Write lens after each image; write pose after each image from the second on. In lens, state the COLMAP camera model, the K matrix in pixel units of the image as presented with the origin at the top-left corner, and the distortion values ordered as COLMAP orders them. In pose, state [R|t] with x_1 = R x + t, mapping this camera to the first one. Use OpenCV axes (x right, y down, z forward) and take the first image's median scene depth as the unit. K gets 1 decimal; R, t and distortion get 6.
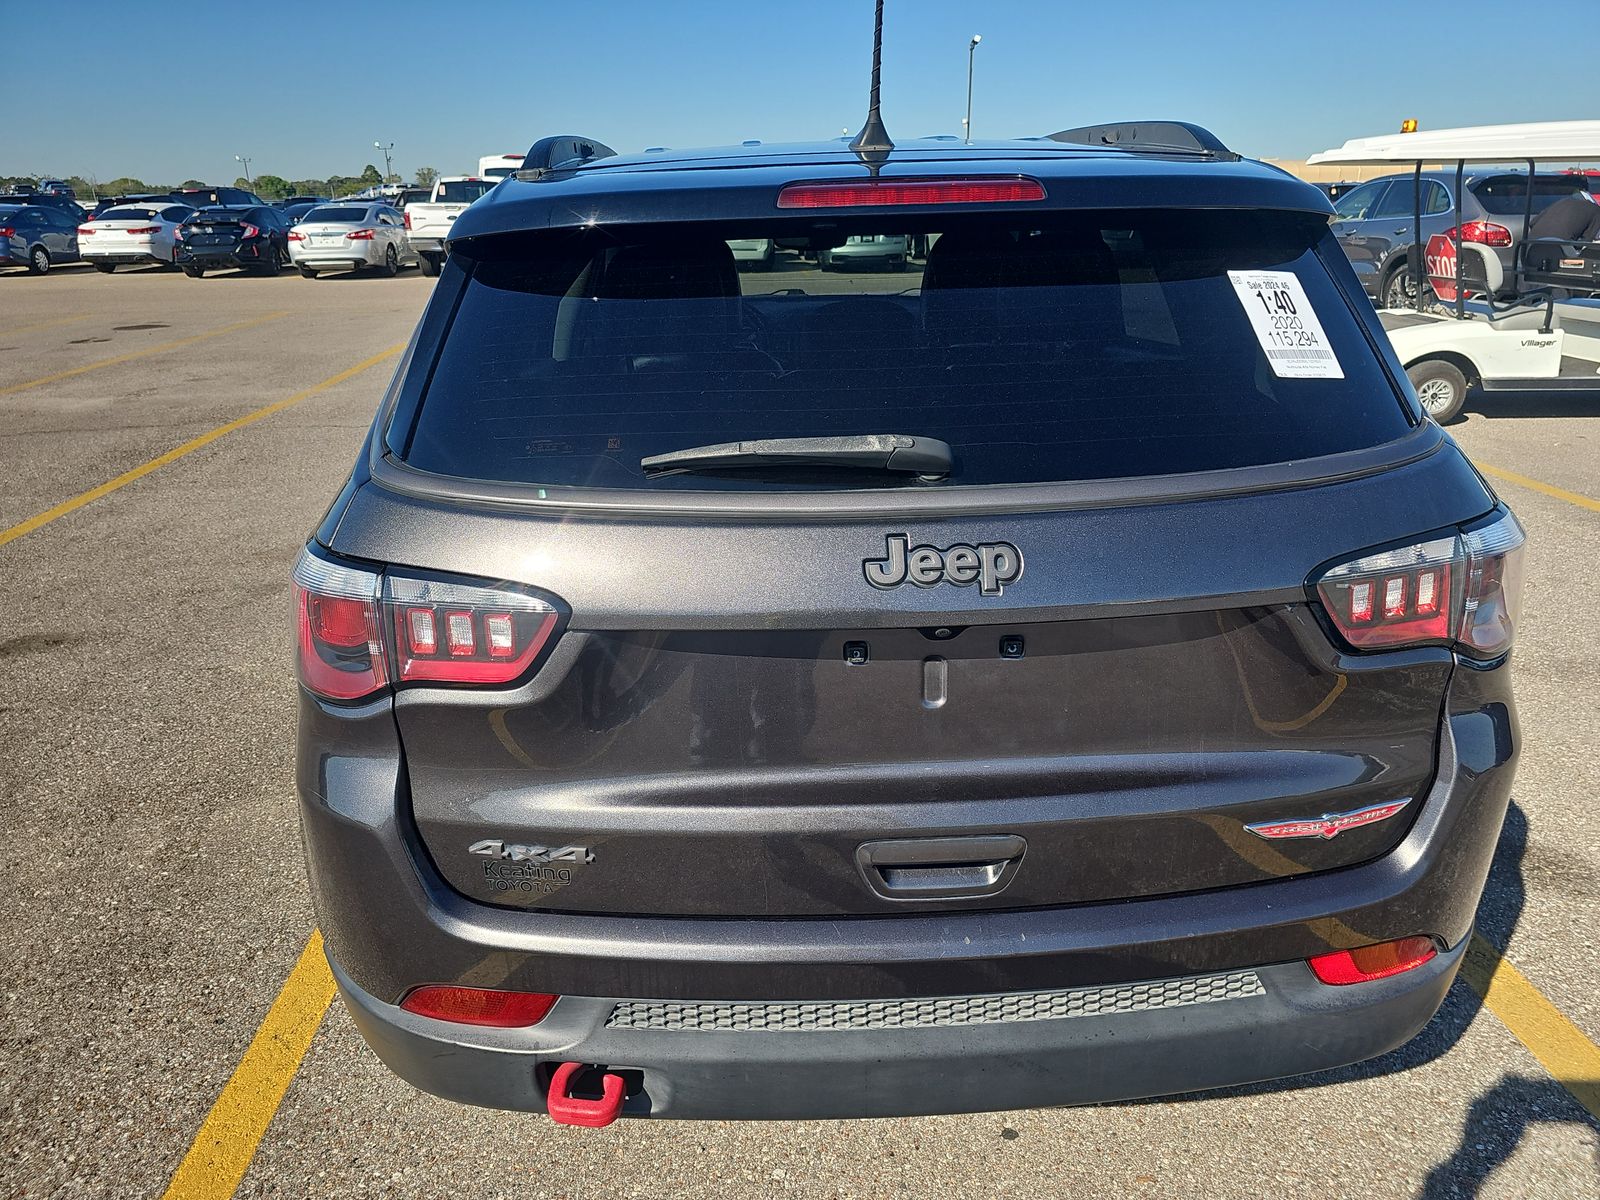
lens RADIAL K [[1049.7, 0, 798.4], [0, 1049.7, 597.4], [0, 0, 1]] dist [-0.006831, -0.001061]
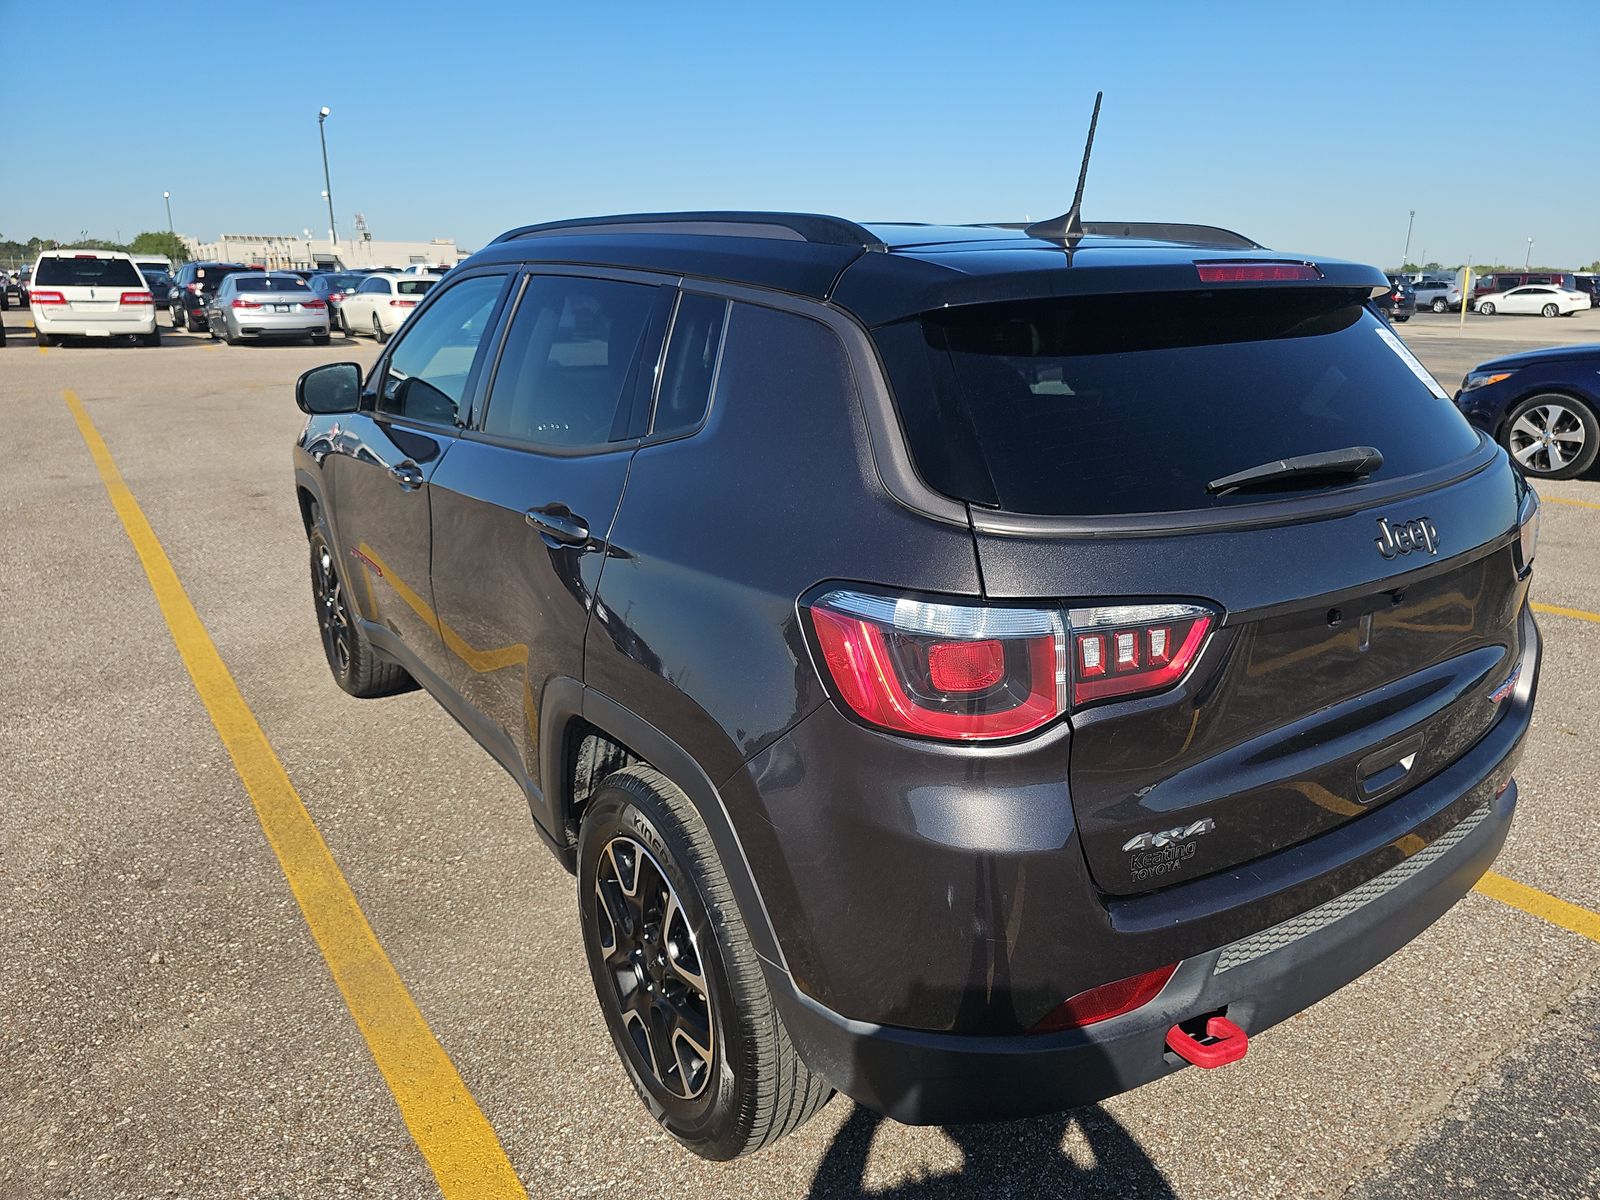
lens RADIAL K [[1049.7, 0, 798.9], [0, 1049.7, 603.0], [0, 0, 1]] dist [-0.006831, -0.001061]
pose [[0.858447, -0.144524, 0.492119, -1.086176], [0.174657, 0.984507, -0.015544, -0.055331], [-0.482248, 0.099296, 0.870389, 0.175946]]
